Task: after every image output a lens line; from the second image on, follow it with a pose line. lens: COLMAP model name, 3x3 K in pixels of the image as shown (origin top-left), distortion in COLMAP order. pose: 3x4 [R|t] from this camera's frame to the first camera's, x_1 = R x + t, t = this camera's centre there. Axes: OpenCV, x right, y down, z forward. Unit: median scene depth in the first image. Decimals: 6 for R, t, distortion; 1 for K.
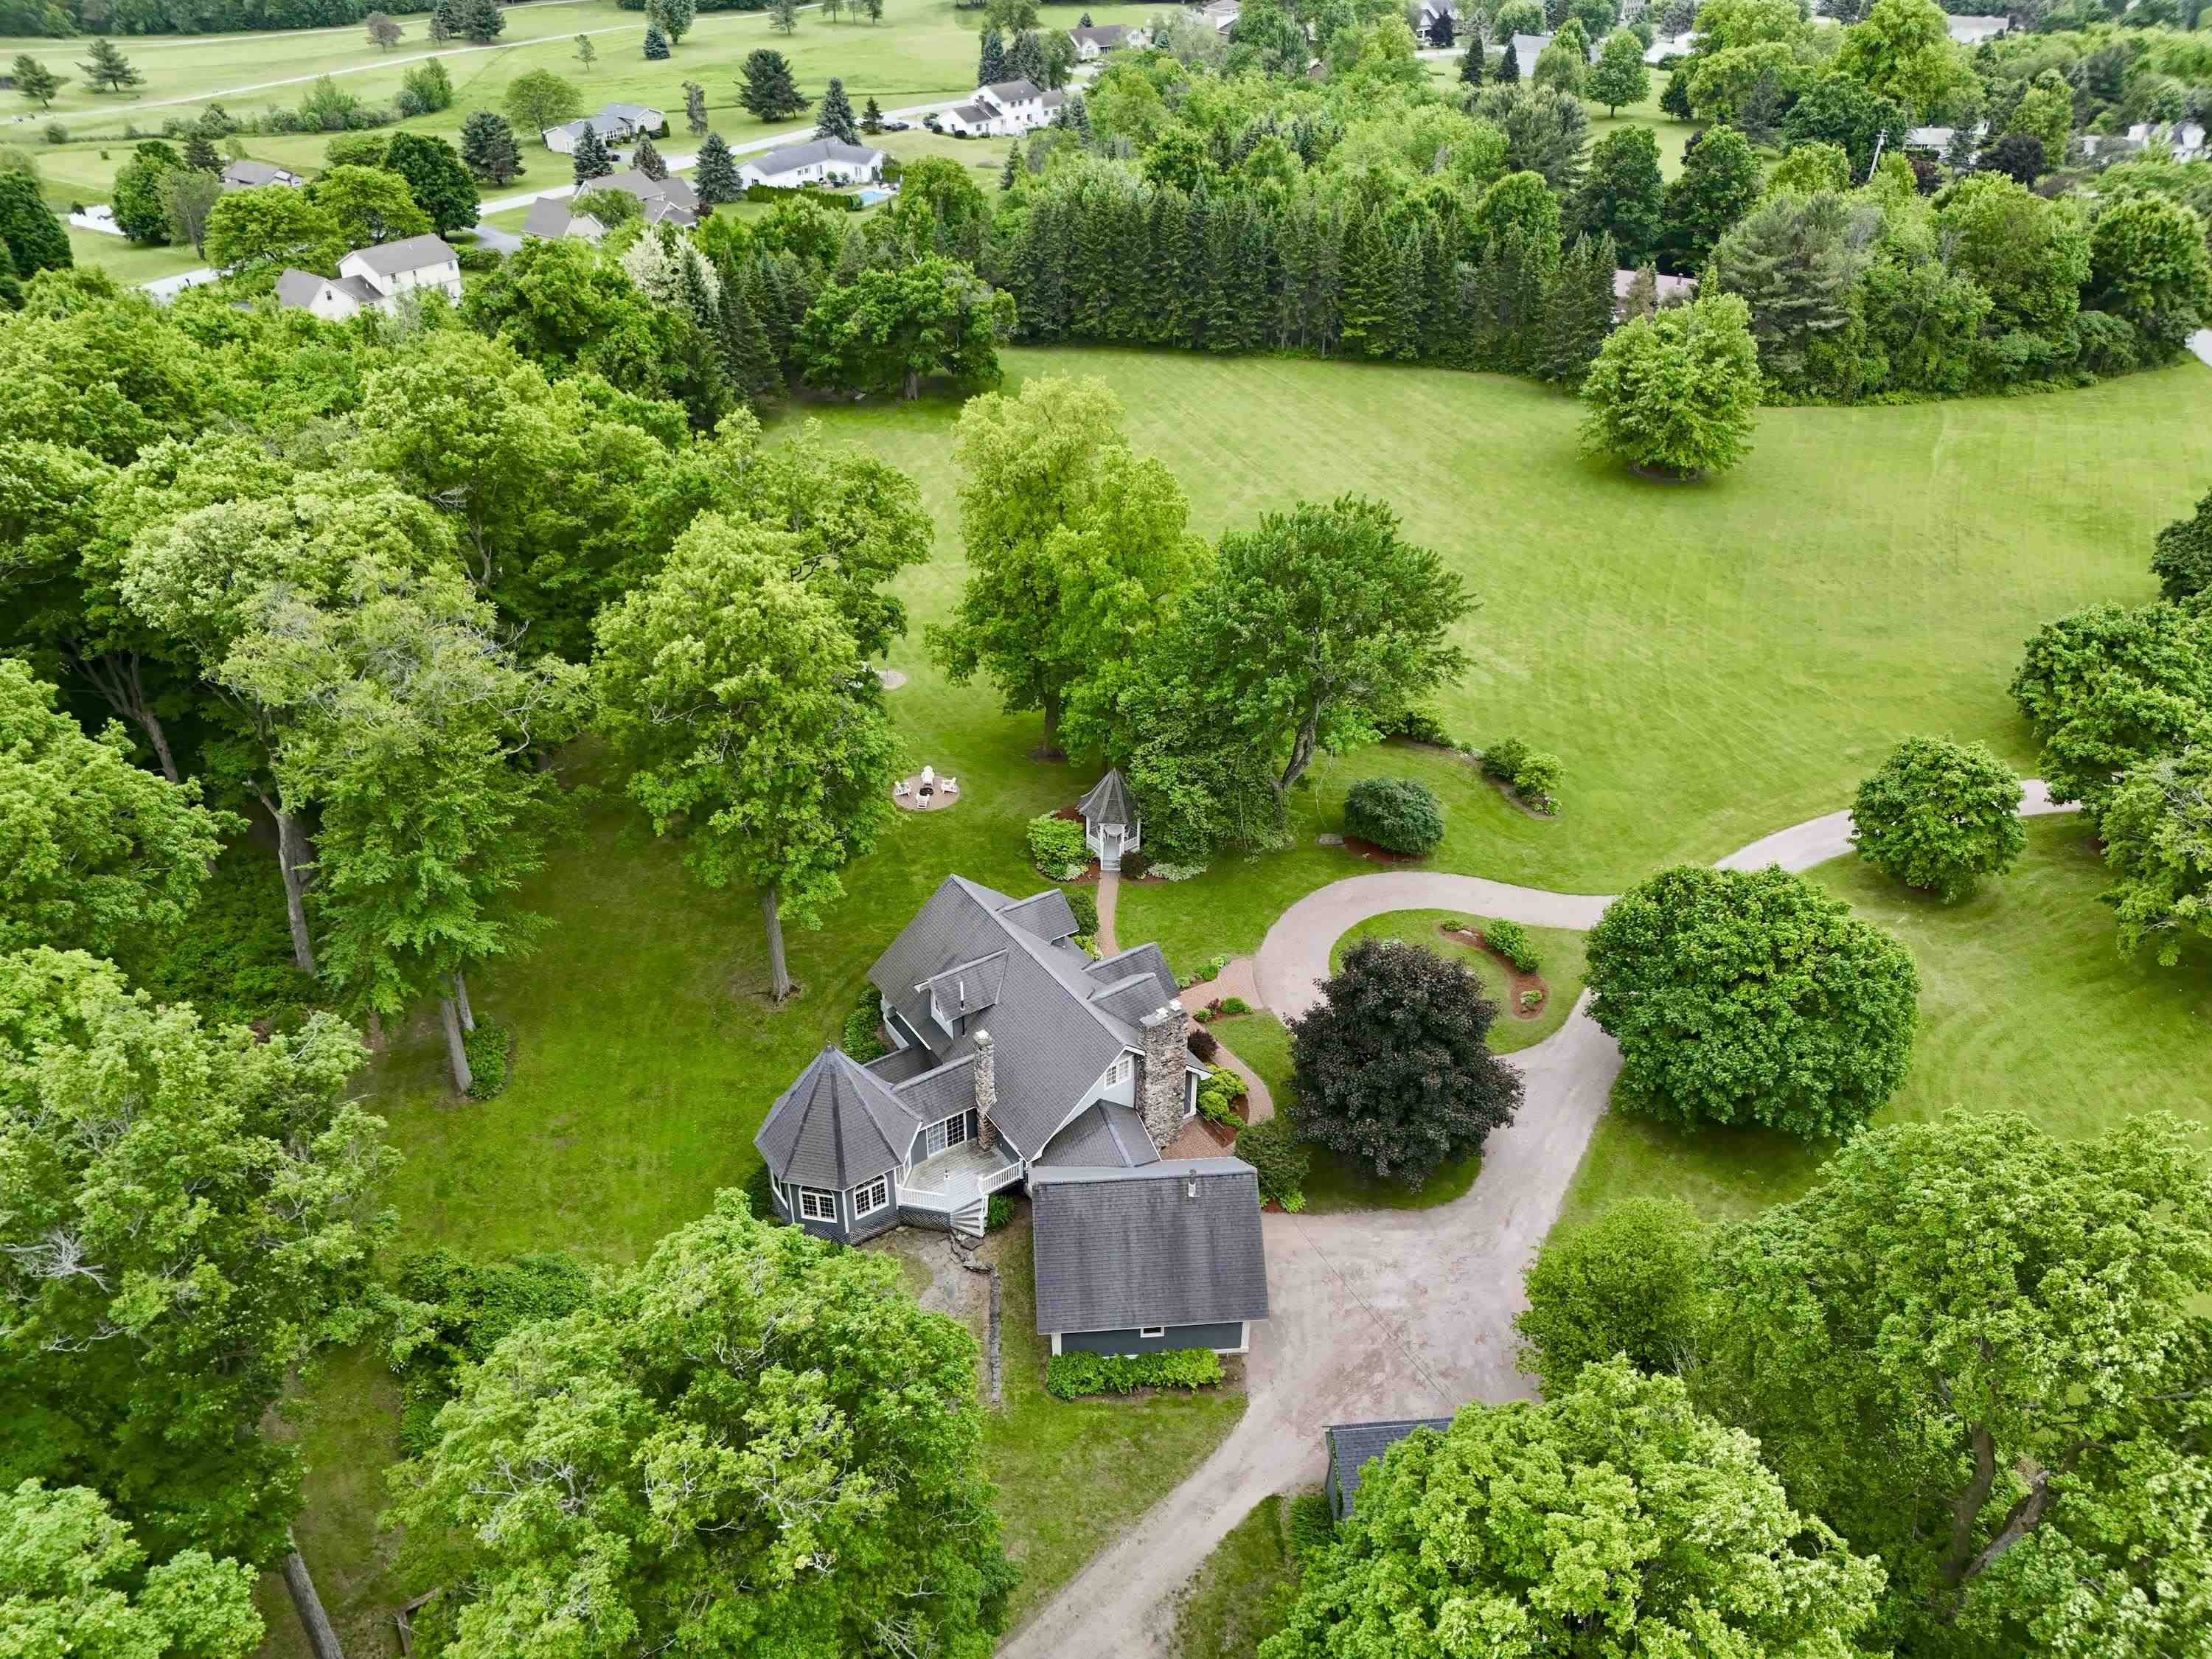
lens RADIAL K [[1558.5, 0, 1140.3], [0, 1558.5, 827.0], [0, 0, 1]] dist [0.051805, -0.048193]
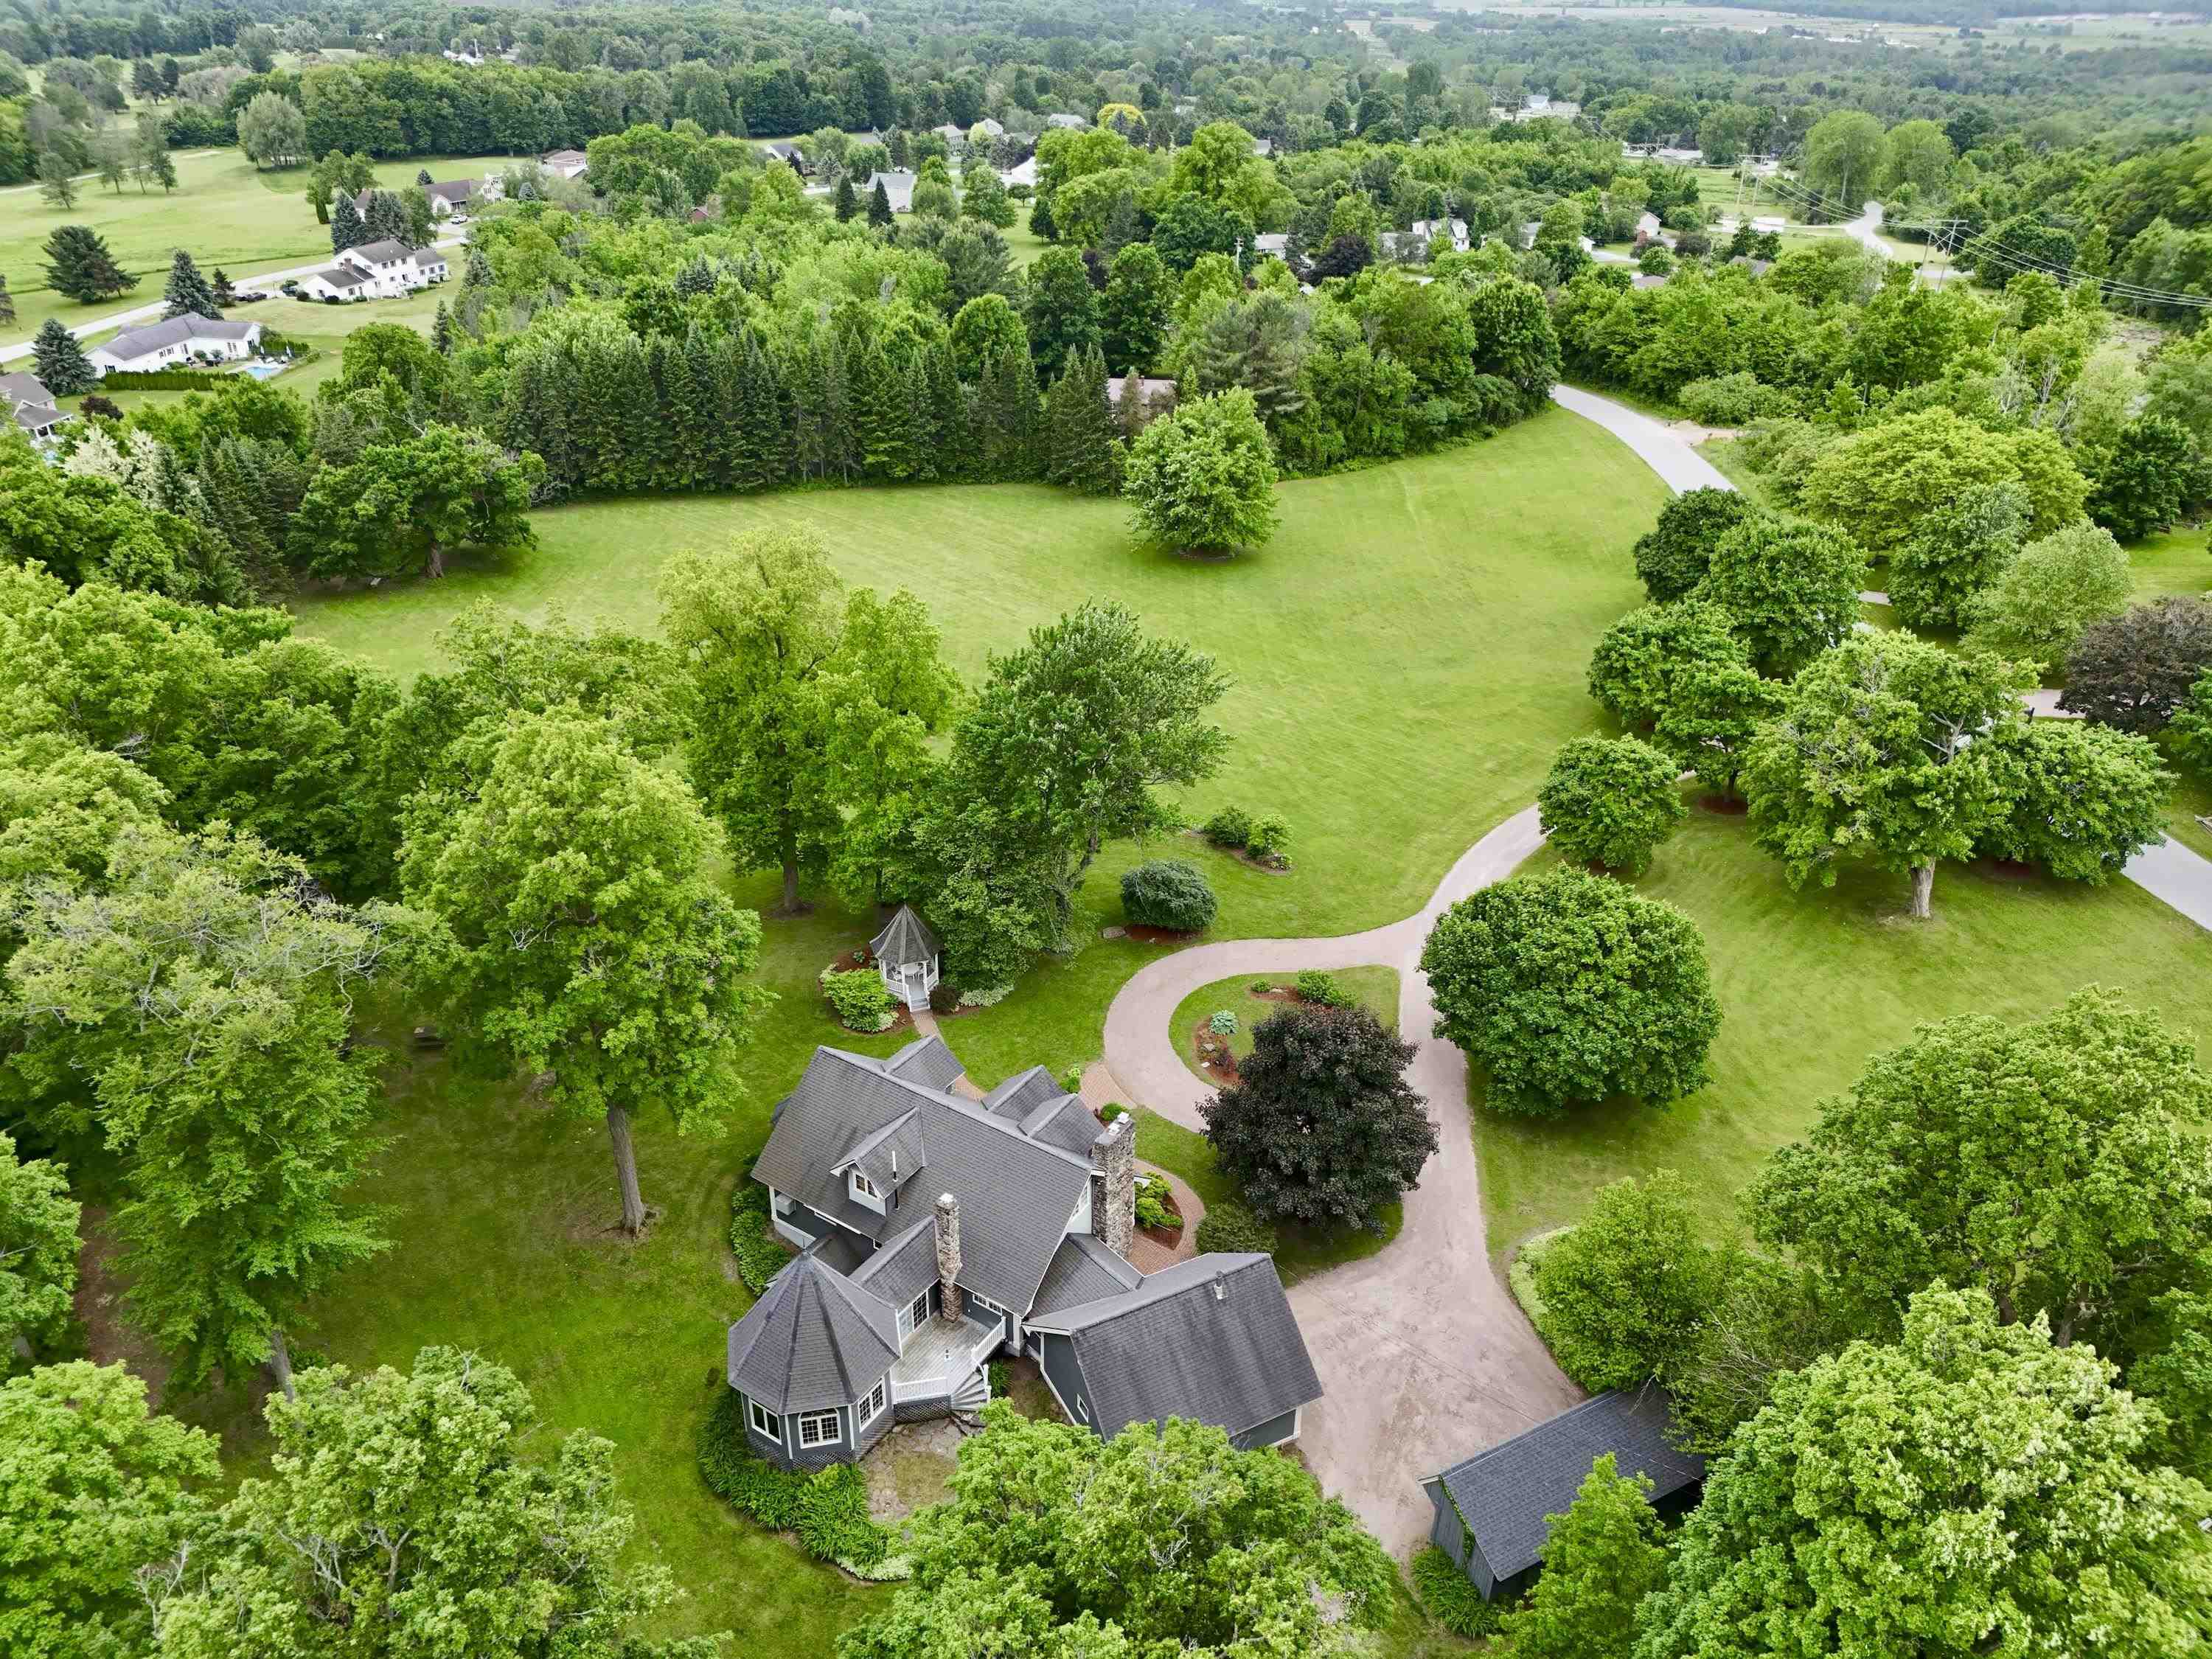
lens RADIAL K [[1552.7, 0, 1106.0], [0, 1552.7, 829.5], [0, 0, 1]] dist [0.068253, -0.068349]
pose [[0.927504, -0.185977, 0.324266, -0.124443], [0.208513, 0.977362, -0.035865, -0.014435], [-0.310255, 0.100879, 0.945286, 0.021253]]
